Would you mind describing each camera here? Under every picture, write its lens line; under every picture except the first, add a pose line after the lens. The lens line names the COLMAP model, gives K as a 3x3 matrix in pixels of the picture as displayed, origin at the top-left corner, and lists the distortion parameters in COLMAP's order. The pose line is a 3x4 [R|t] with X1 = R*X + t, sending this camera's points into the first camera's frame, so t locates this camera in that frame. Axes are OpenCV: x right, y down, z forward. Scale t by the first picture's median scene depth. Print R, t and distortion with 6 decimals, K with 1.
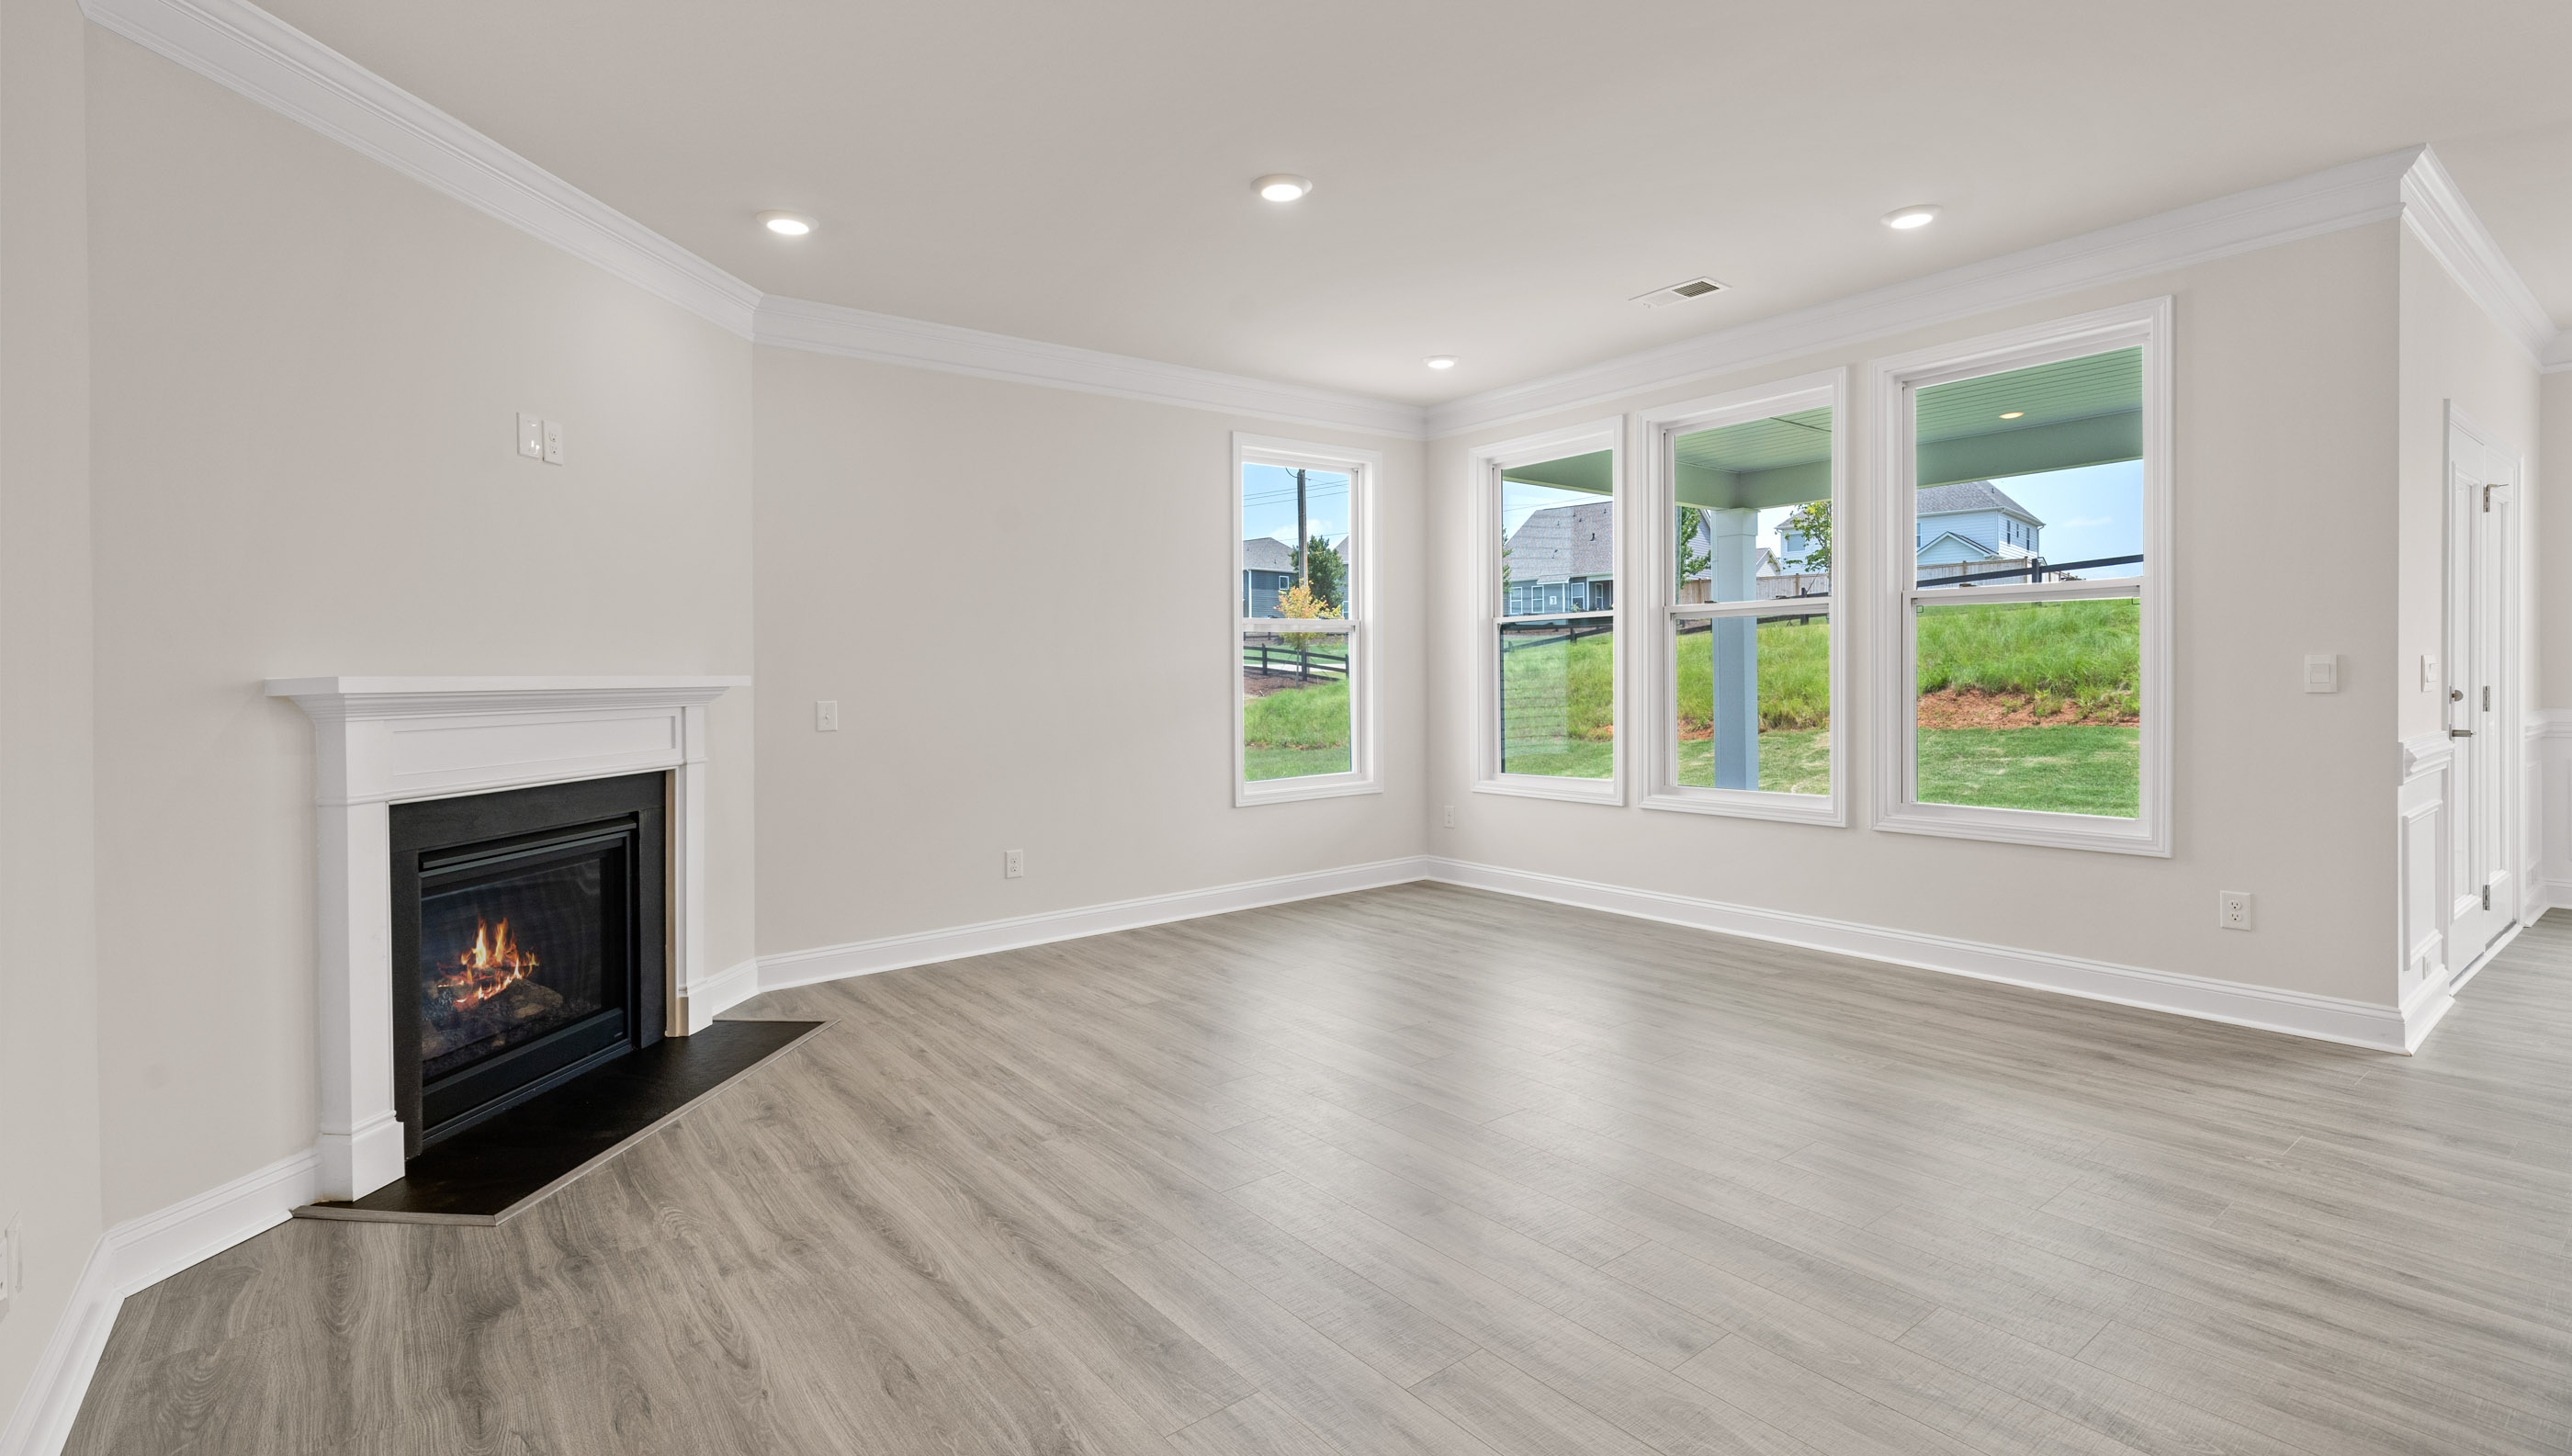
lens RADIAL K [[1139.2, 0, 1347.2], [0, 1139.2, 733.6], [0, 0, 1]] dist [0.002483, 0.000586]
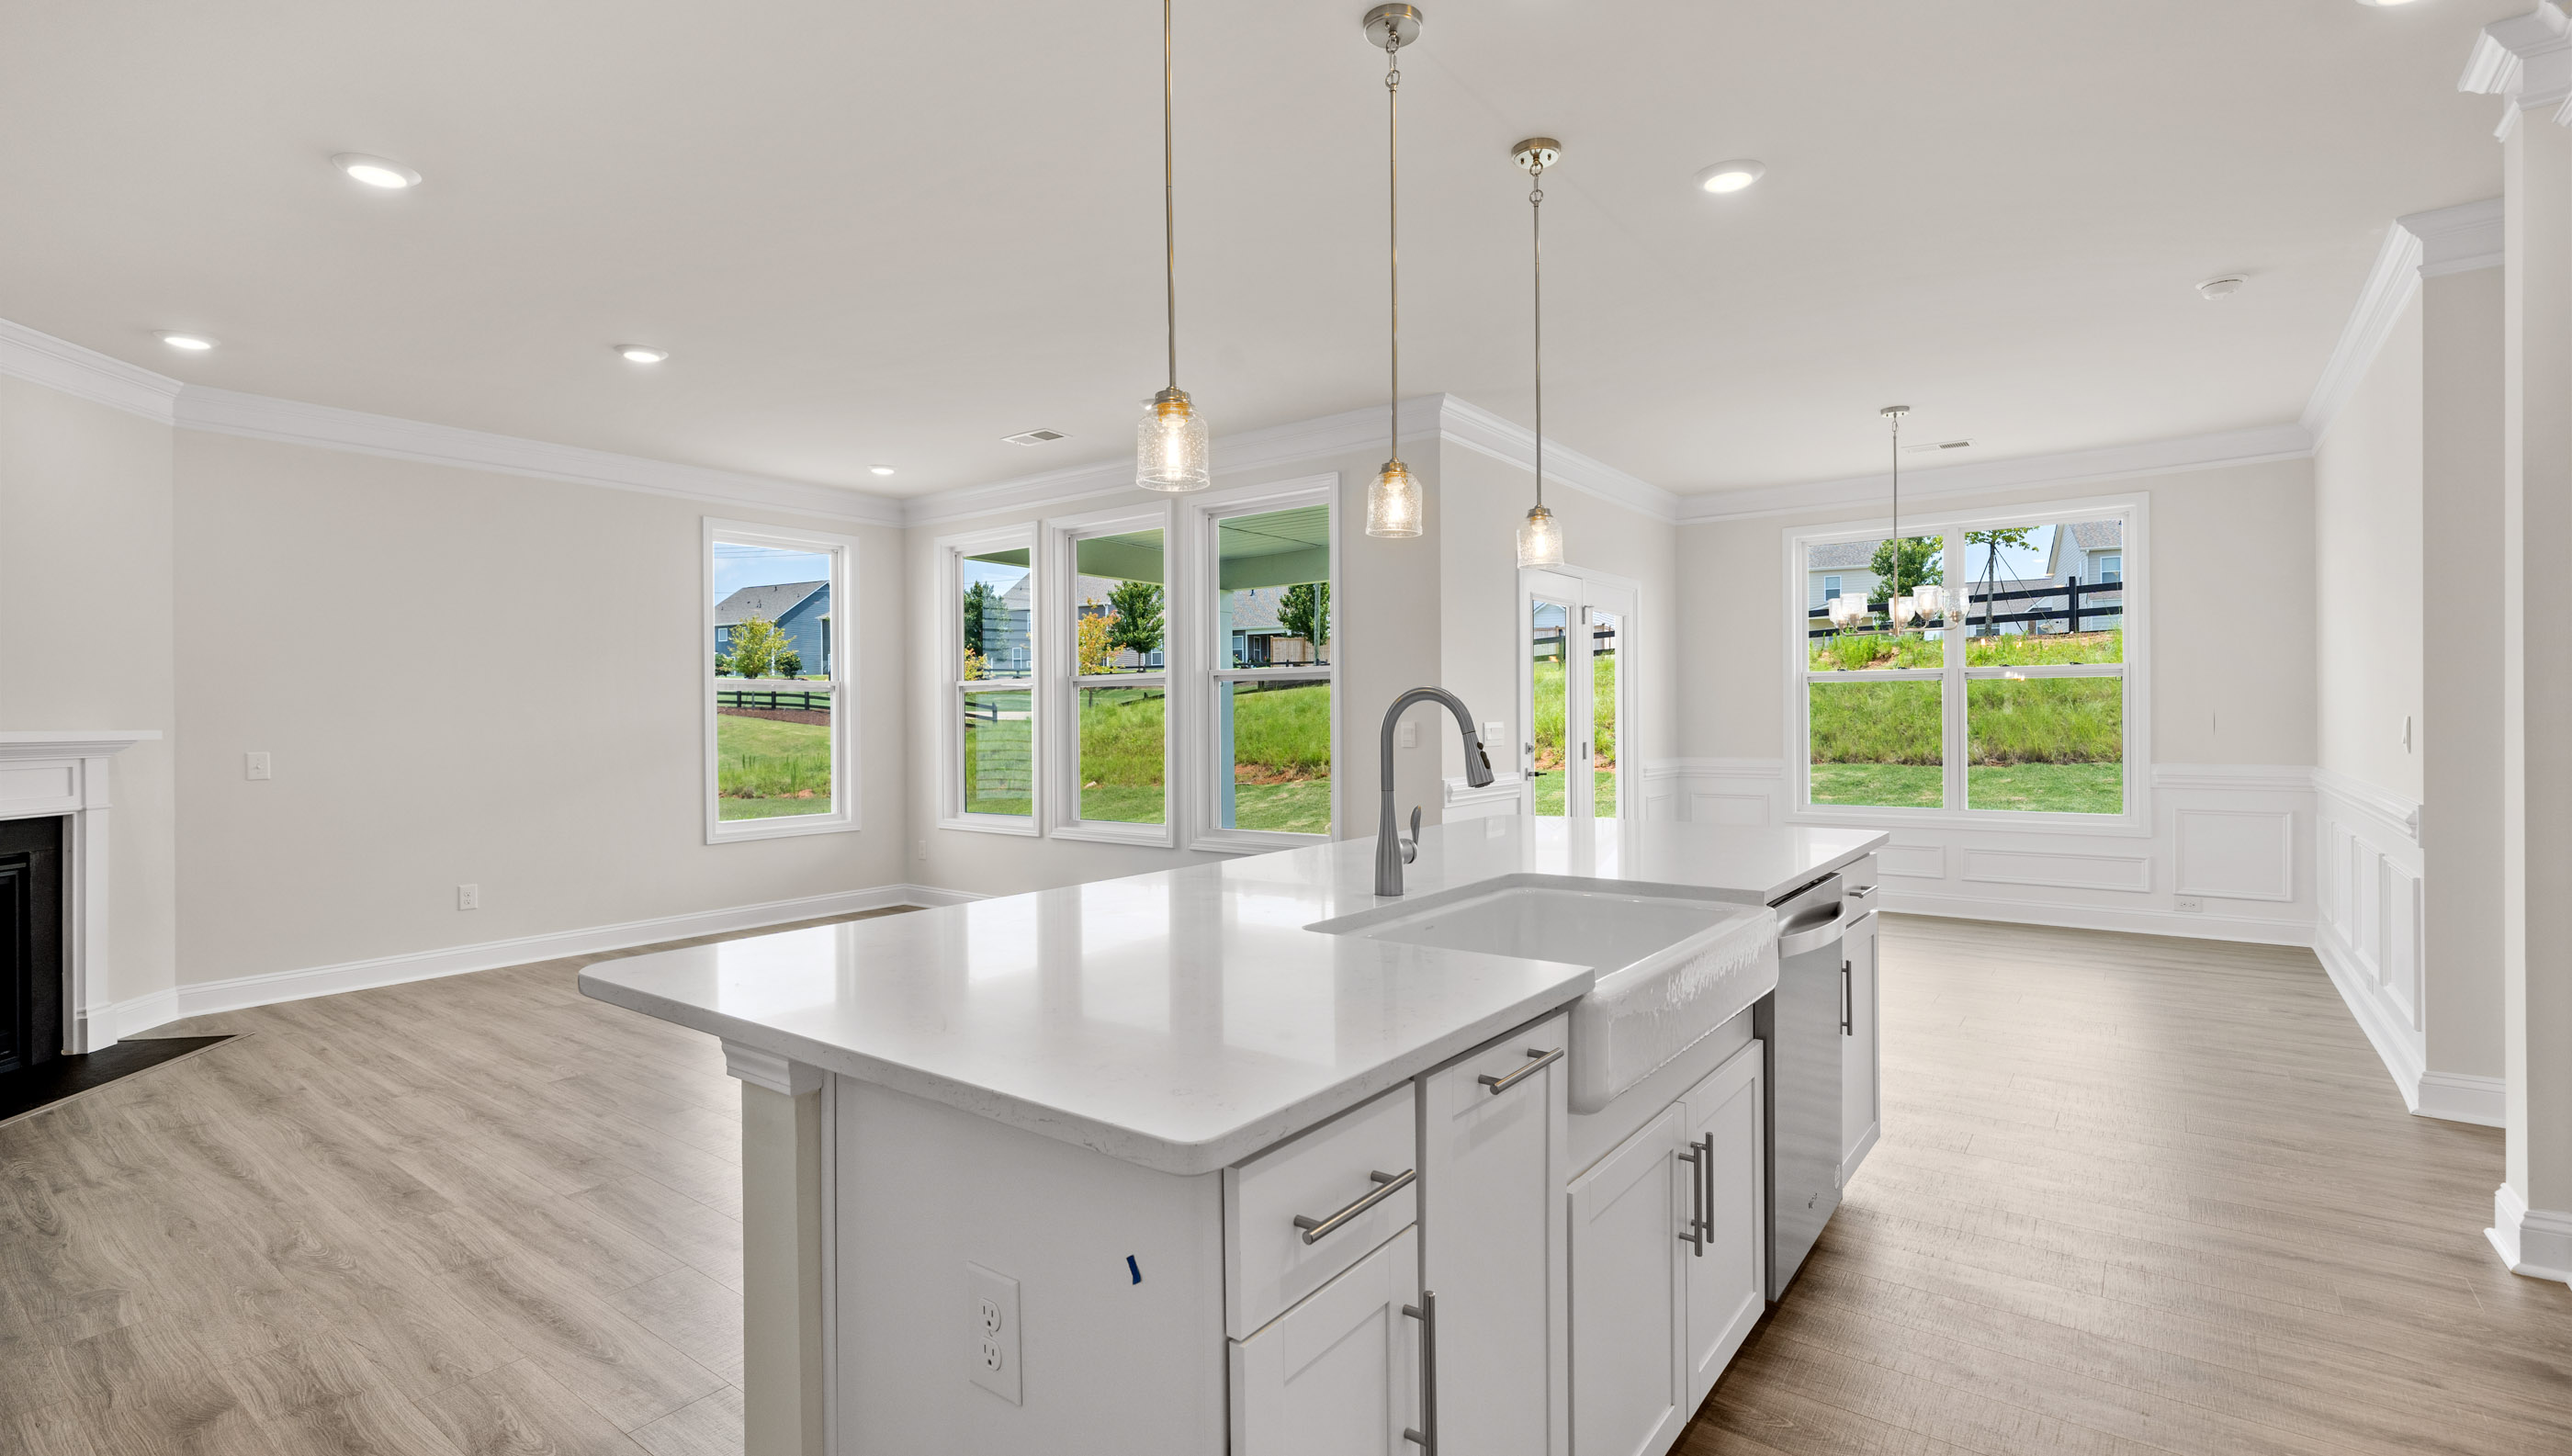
lens RADIAL K [[1139.2, 0, 1312.6], [0, 1139.2, 771.1], [0, 0, 1]] dist [0.002483, 0.000586]
pose [[0.972959, -0.004672, 0.230930, 0.336244], [0.006616, 0.999949, -0.007645, 0.005264], [-0.230883, 0.008966, 0.972940, -0.372973]]
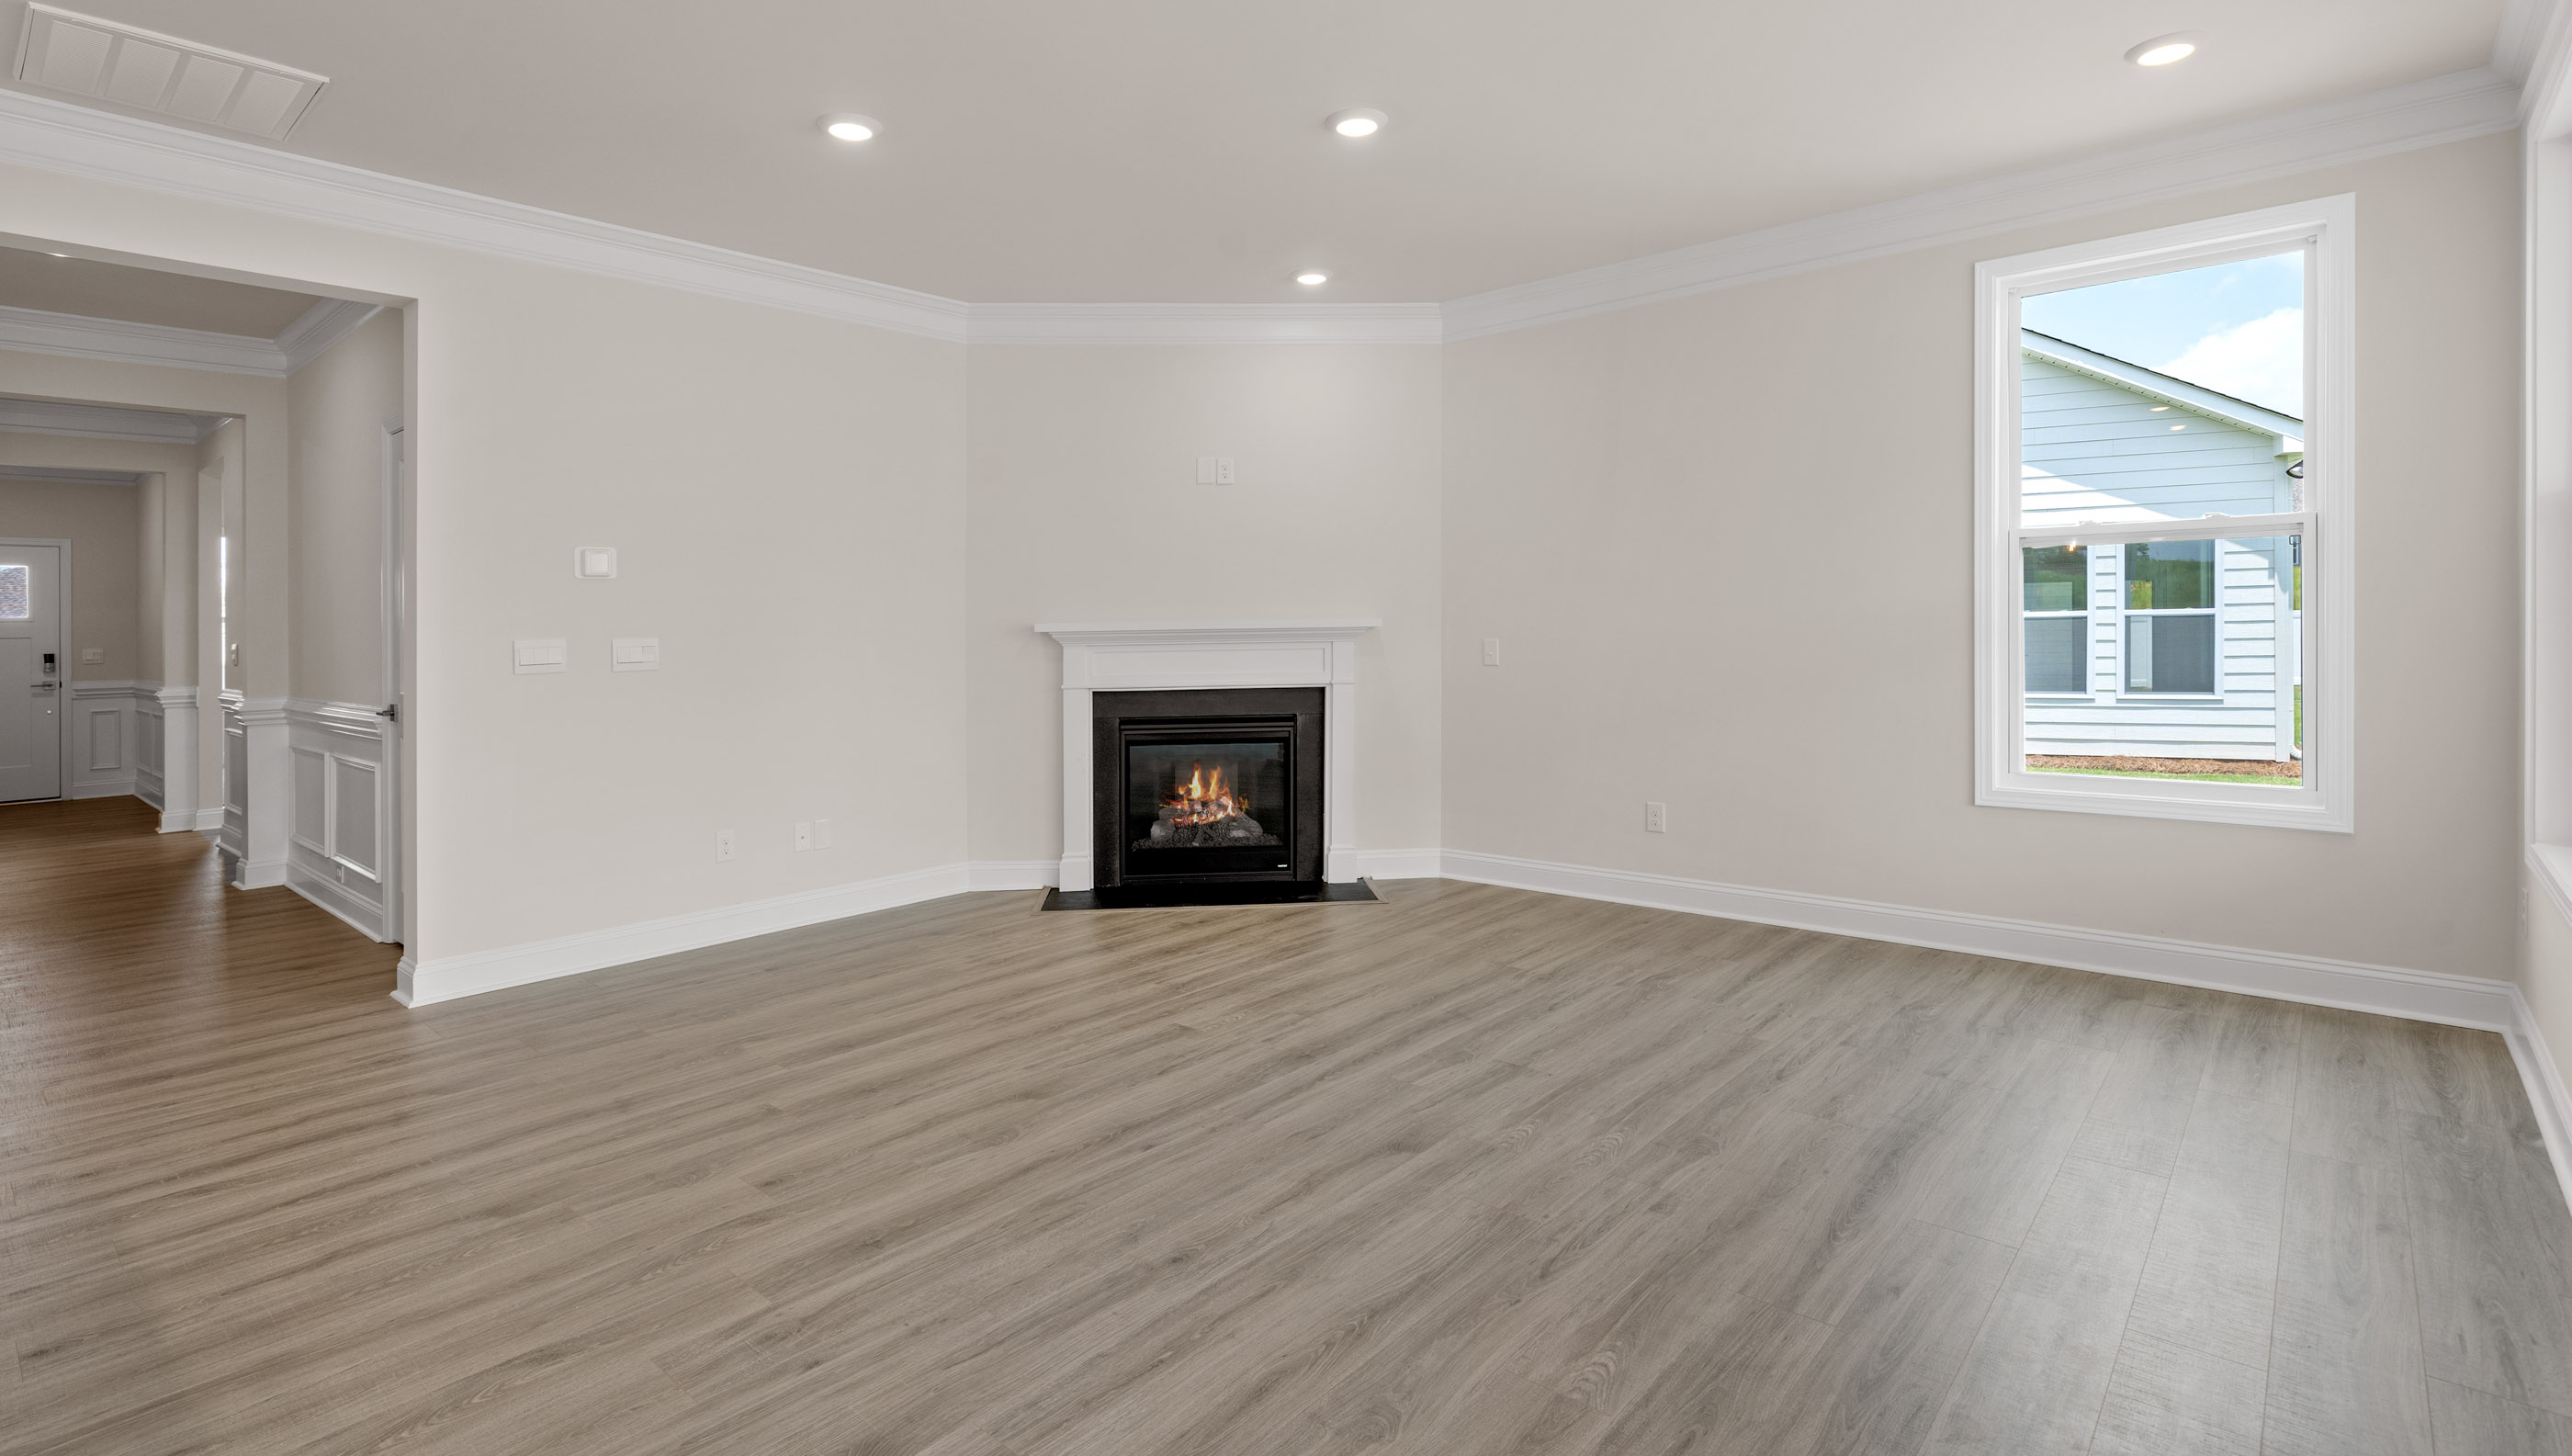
lens RADIAL K [[1223.5, 0, 1195.1], [0, 1223.5, 647.9], [0, 0, 1]] dist [0.003950, -0.001367]
pose [[0.135197, 0.028737, -0.990402, 0.846762], [-0.035944, 0.999064, 0.024081, -0.045491], [0.990167, 0.032343, 0.136104, 0.647415]]
